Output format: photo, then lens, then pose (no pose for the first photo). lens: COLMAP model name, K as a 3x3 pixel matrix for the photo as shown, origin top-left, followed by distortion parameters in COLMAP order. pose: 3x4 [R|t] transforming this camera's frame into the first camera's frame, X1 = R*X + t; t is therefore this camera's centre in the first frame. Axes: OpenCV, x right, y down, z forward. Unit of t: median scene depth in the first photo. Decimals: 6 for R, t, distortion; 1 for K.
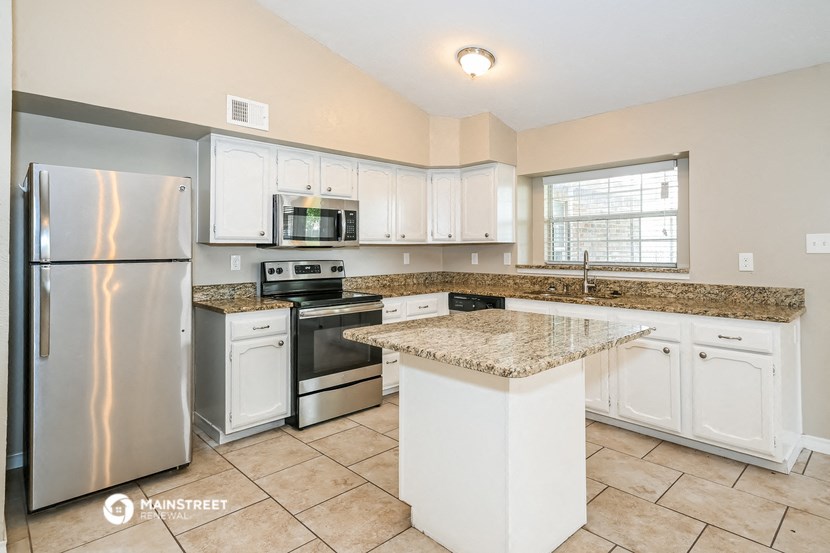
lens RADIAL K [[454.2, 0, 416.4], [0, 454.2, 252.4], [0, 0, 1]] dist [0.012036, -0.000422]
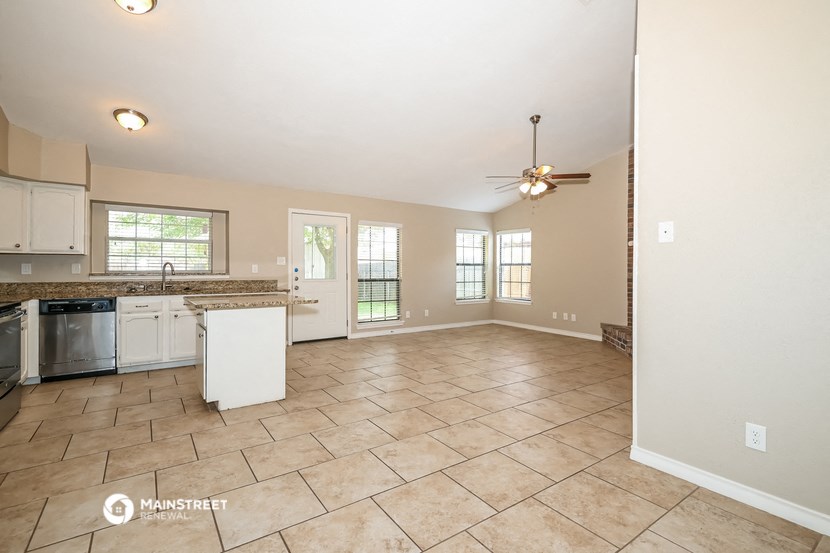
lens RADIAL K [[378.6, 0, 409.4], [0, 378.6, 267.5], [0, 0, 1]] dist [-0.025518, -0.001632]
pose [[0.156109, 0.010288, 0.987686, -0.724280], [0.001255, 0.999943, -0.010614, 0.027549], [-0.987739, 0.002896, 0.156088, 0.016395]]
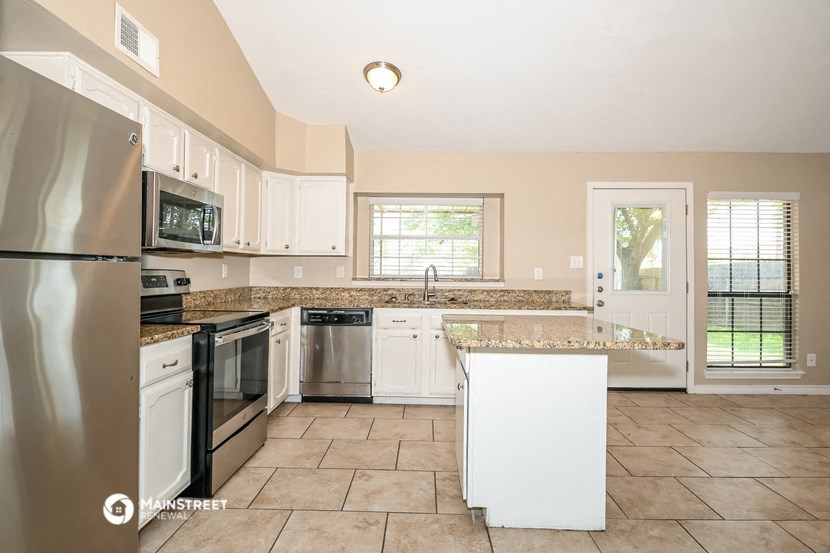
lens RADIAL K [[434.2, 0, 418.5], [0, 434.2, 270.3], [0, 0, 1]] dist [-0.015557, -0.001114]
pose [[0.713556, 0.013216, 0.700474, -0.426716], [-0.009106, 0.999913, -0.009590, 0.022016], [-0.700539, 0.000464, 0.713614, 0.226479]]
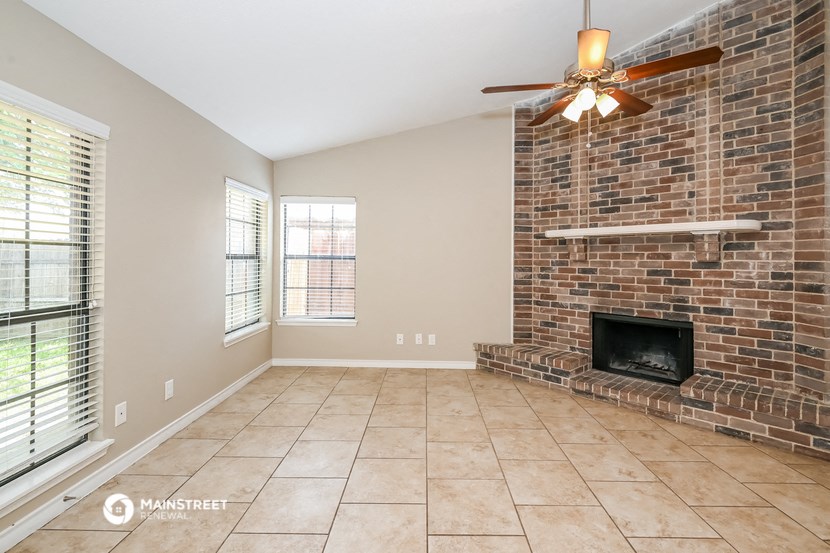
lens RADIAL K [[378.6, 0, 423.2], [0, 378.6, 254.1], [0, 0, 1]] dist [-0.025518, -0.001632]
pose [[-0.717728, 0.011418, 0.696230, 0.321905], [0.001601, 0.999890, -0.014747, -0.002237], [-0.696322, -0.009470, -0.717667, 0.387602]]
